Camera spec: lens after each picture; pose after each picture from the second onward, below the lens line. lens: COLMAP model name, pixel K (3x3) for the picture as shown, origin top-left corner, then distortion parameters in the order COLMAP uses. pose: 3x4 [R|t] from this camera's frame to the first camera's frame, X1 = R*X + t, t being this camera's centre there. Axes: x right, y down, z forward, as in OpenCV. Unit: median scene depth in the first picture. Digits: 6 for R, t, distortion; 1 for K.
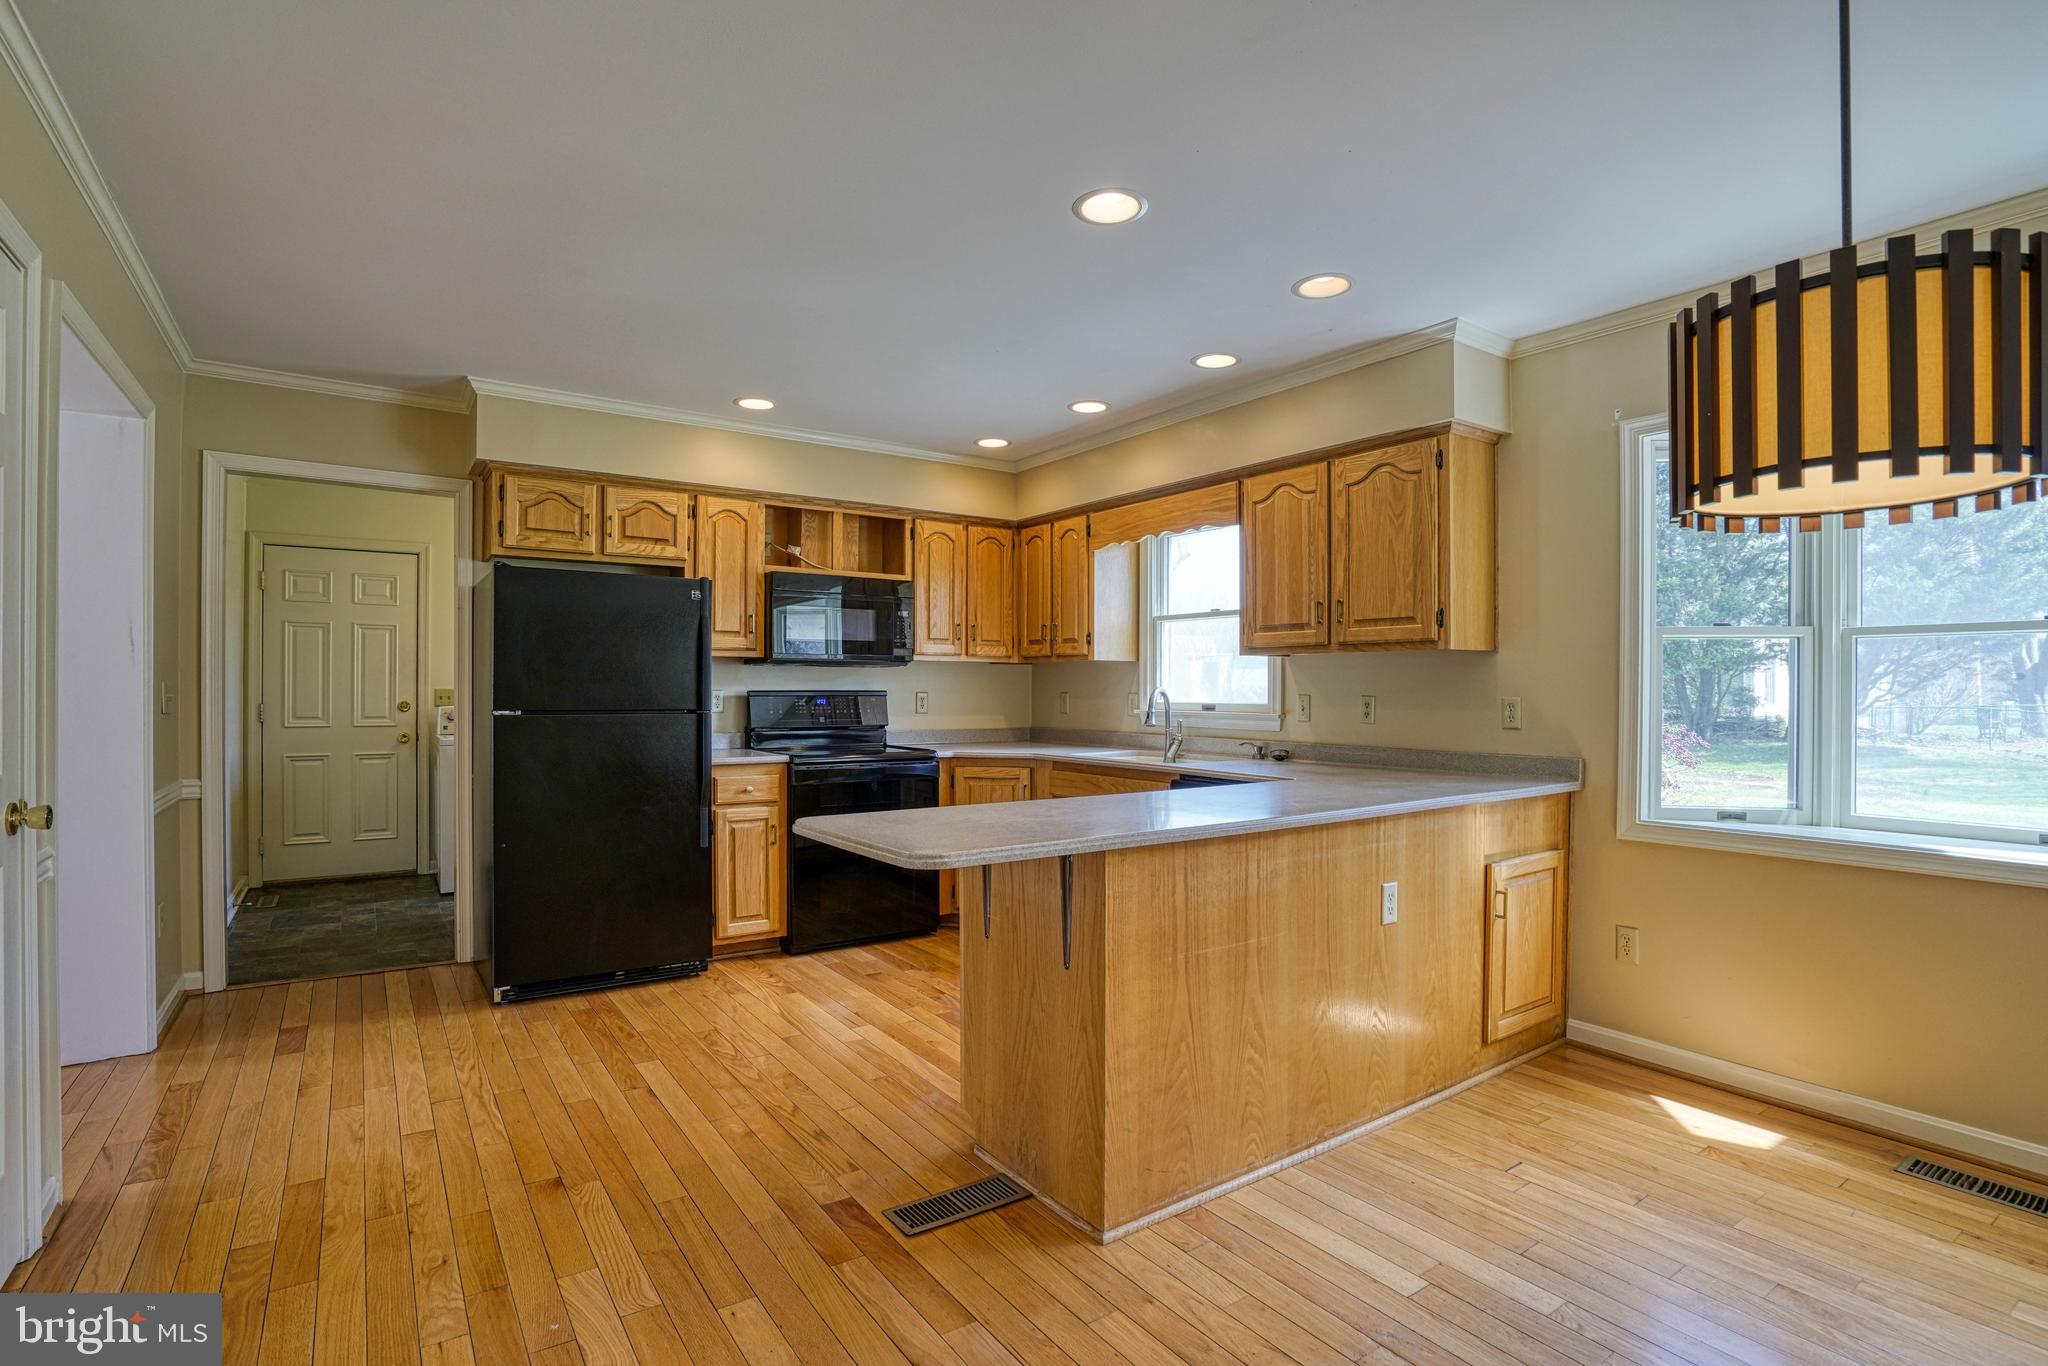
lens RADIAL K [[1019.9, 0, 1045.3], [0, 1019.9, 688.3], [0, 0, 1]] dist [-0.053738, 0.000318]
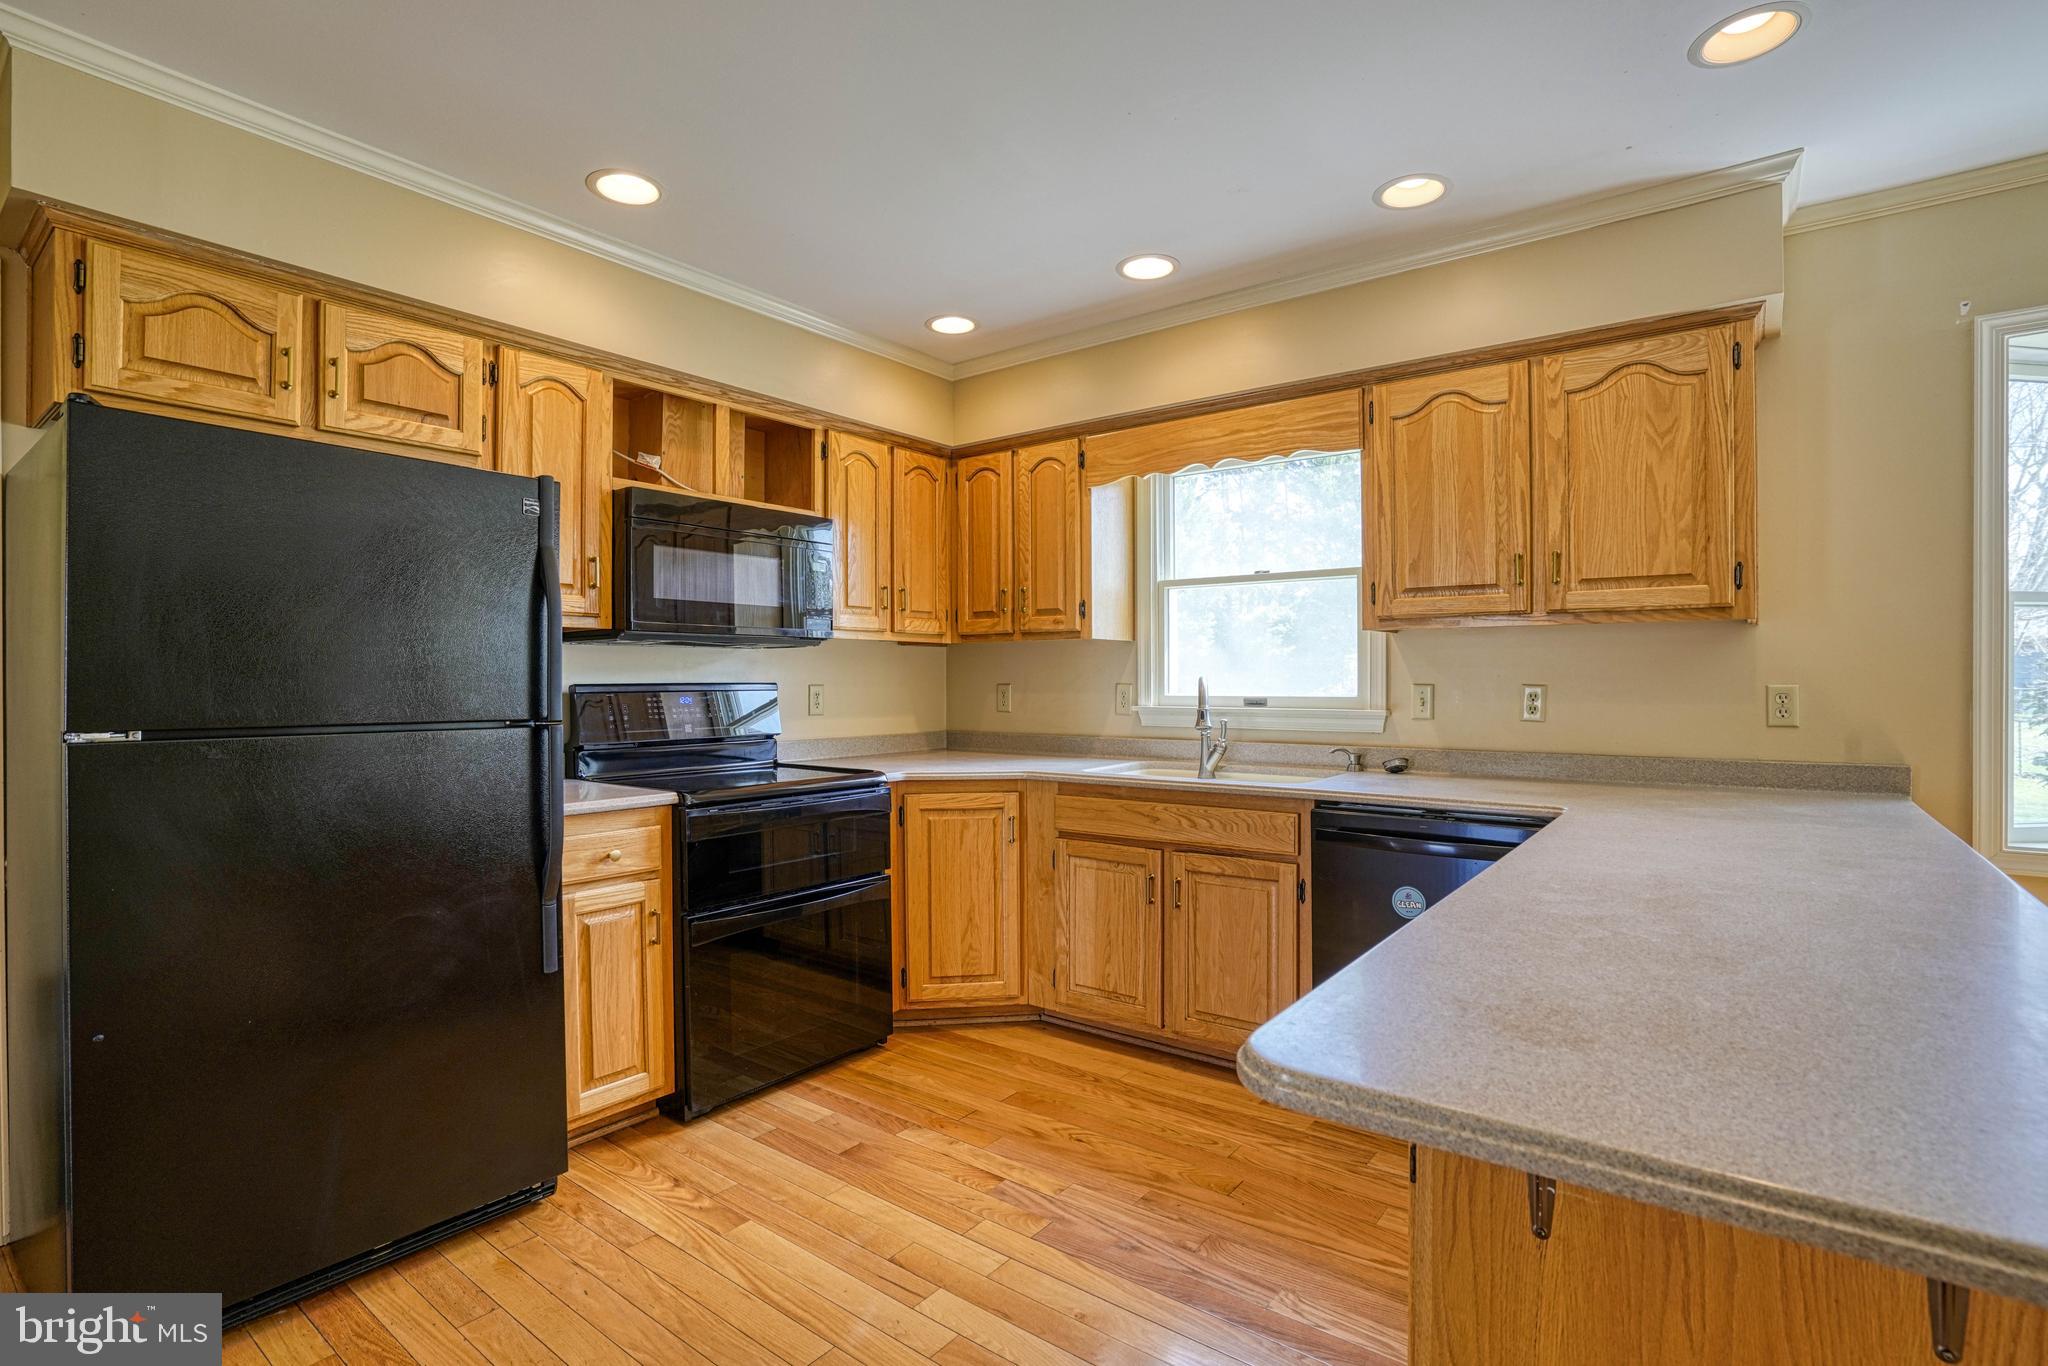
lens RADIAL K [[966.6, 0, 1029.4], [0, 966.6, 678.8], [0, 0, 1]] dist [-0.061560, 0.026768]
pose [[0.949553, -0.005447, 0.313560, -0.233224], [0.005988, 0.999982, -0.000763, 0.001328], [-0.313550, 0.002602, 0.949568, 0.404054]]
